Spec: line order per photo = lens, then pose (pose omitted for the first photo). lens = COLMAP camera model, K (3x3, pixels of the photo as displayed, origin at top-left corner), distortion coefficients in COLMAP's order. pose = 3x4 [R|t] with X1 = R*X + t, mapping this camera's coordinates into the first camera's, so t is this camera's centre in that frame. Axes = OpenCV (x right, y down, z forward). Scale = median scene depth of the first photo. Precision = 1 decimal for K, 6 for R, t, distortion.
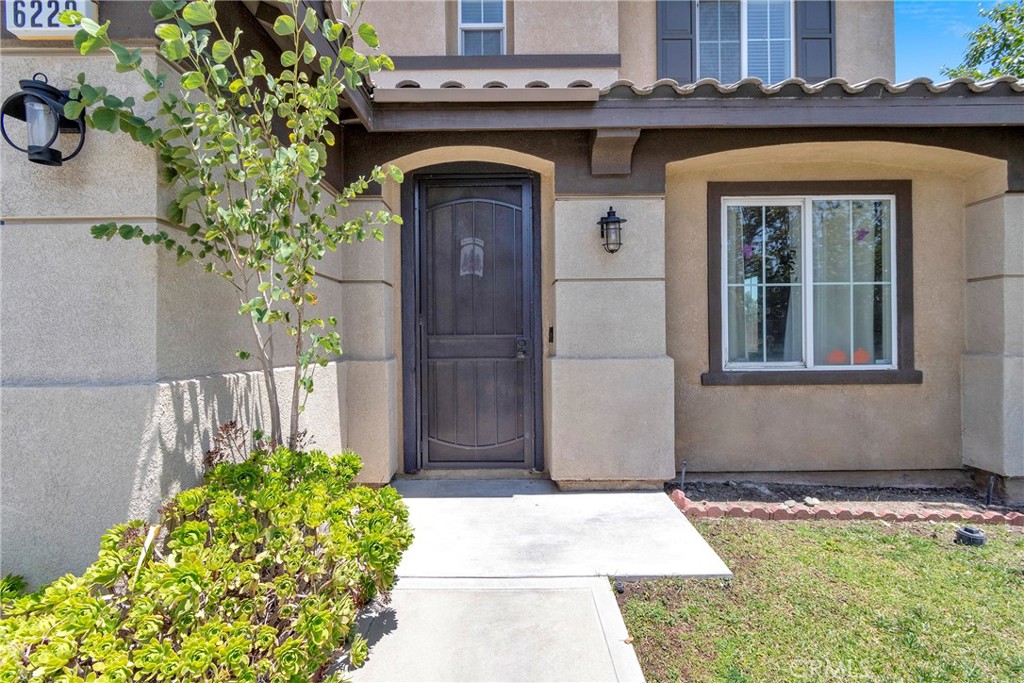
lens RADIAL K [[446.6, 0, 512.0], [0, 446.6, 341.5], [0, 0, 1]] dist [-0.000266, -0.000151]
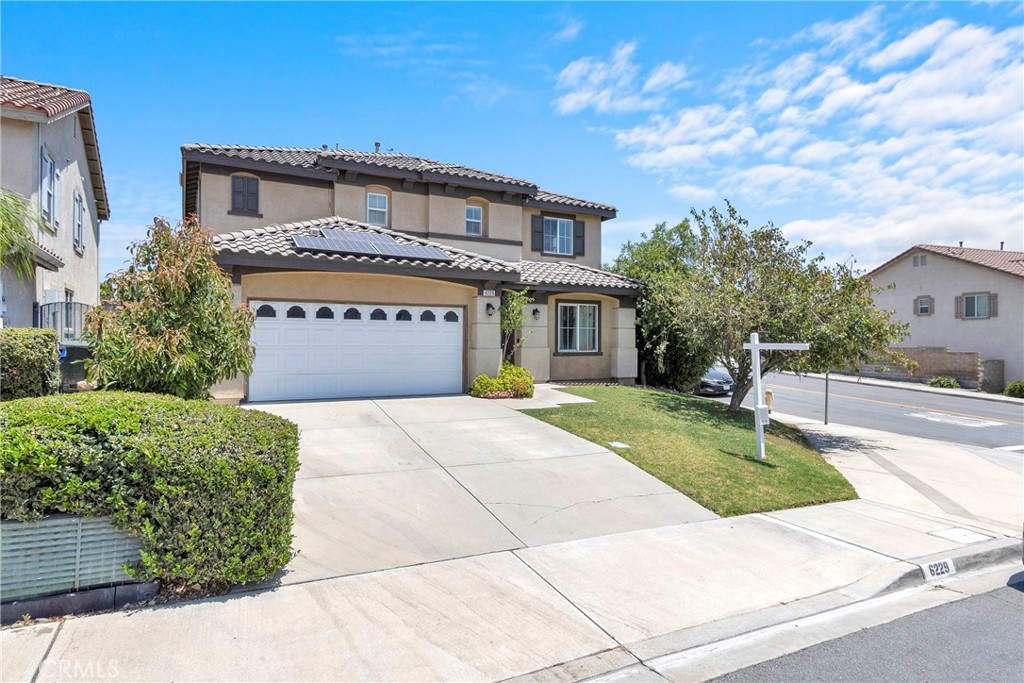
lens RADIAL K [[682.8, 0, 512.0], [0, 682.8, 341.5], [0, 0, 1]] dist [0.000298, -0.000009]
pose [[0.865496, 0.017461, 0.500612, -2.581104], [-0.009136, 0.999776, -0.019078, 0.089978], [-0.500833, 0.011939, 0.865461, -3.535511]]
